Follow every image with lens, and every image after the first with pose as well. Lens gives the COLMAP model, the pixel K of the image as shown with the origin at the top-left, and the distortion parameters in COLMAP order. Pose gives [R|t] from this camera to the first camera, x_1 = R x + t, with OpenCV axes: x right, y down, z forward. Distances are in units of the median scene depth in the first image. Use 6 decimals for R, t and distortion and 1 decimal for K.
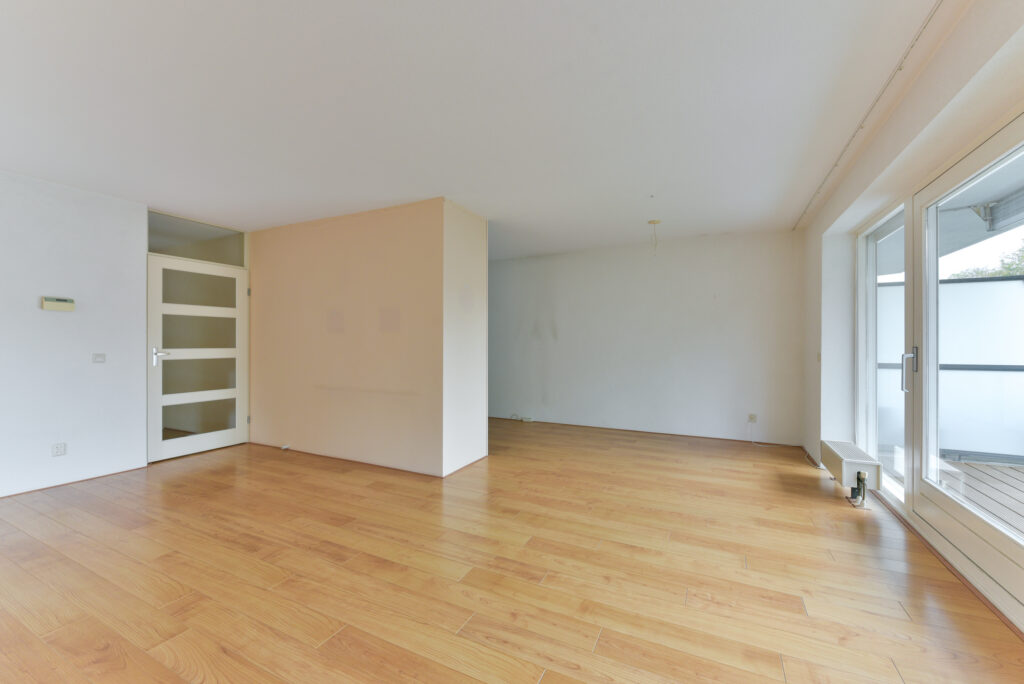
lens RADIAL K [[414.0, 0, 512.0], [0, 414.0, 342.0], [0, 0, 1]] dist [-0.003273, -0.000280]
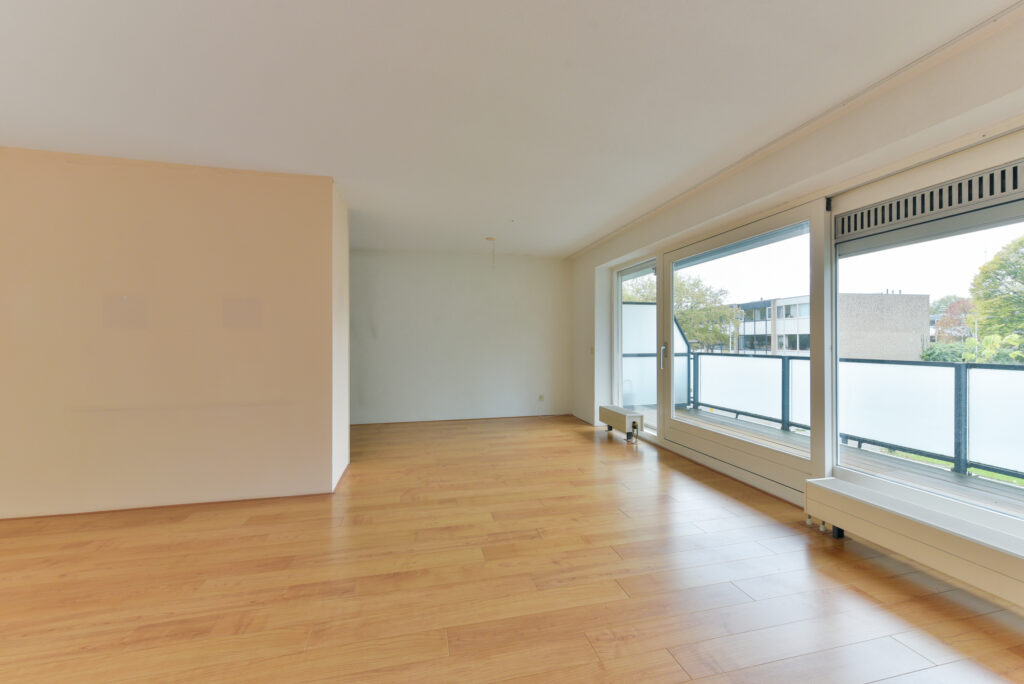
lens RADIAL K [[405.7, 0, 512.0], [0, 405.7, 342.0], [0, 0, 1]] dist [-0.000097, -0.000323]
pose [[0.773070, -0.007217, 0.634280, -0.565191], [0.004875, 0.999973, 0.005435, -0.004661], [-0.634302, -0.001110, 0.773085, 0.094109]]
